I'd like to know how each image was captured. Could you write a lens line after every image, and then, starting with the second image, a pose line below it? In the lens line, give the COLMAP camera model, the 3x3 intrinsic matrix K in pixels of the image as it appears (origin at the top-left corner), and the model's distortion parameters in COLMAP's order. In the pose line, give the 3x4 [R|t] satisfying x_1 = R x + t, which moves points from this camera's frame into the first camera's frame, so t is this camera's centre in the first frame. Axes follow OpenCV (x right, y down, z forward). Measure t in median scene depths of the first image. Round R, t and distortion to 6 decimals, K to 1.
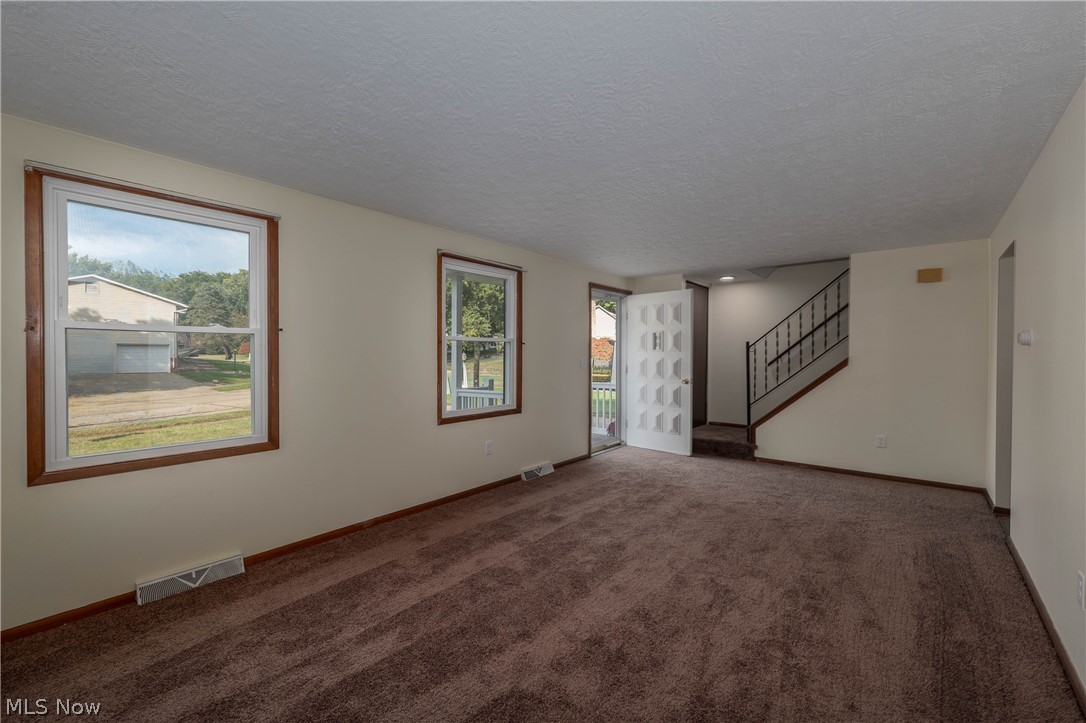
lens RADIAL K [[457.7, 0, 540.1], [0, 457.7, 363.7], [0, 0, 1]] dist [-0.000246, -0.000132]
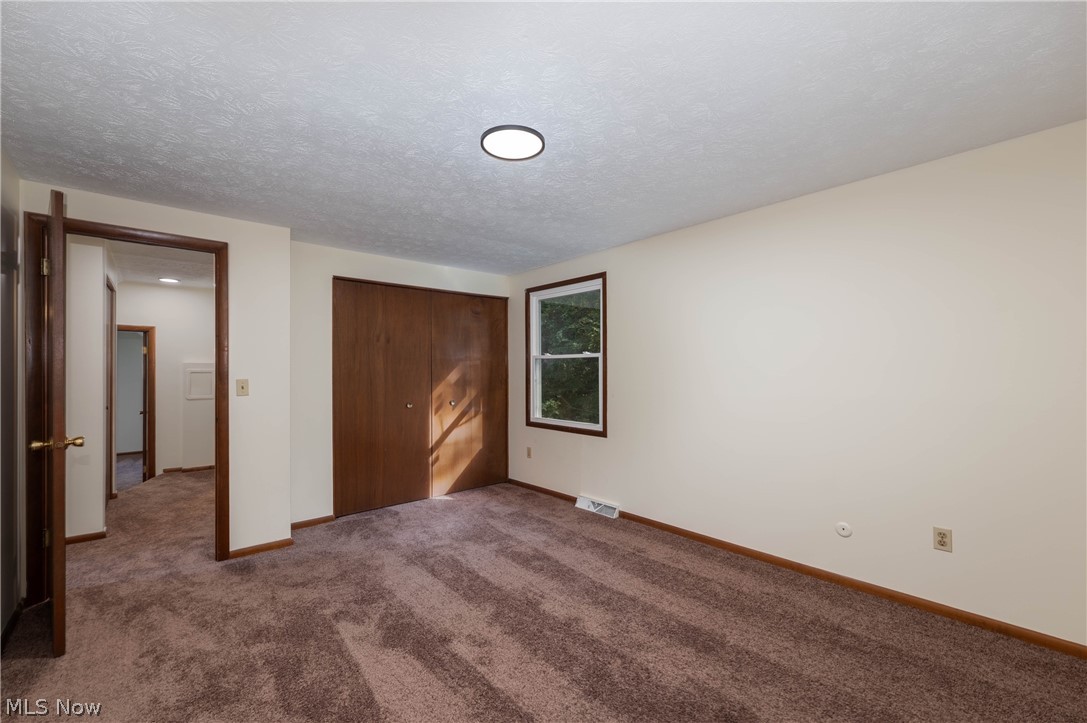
lens RADIAL K [[458.1, 0, 540.6], [0, 458.1, 363.7], [0, 0, 1]] dist [-0.000246, -0.000132]
pose [[-0.154767, -0.006407, -0.987930, 0.888897], [-0.005324, 0.999970, -0.005651, -0.027293], [0.987937, 0.004385, -0.154796, 1.063297]]
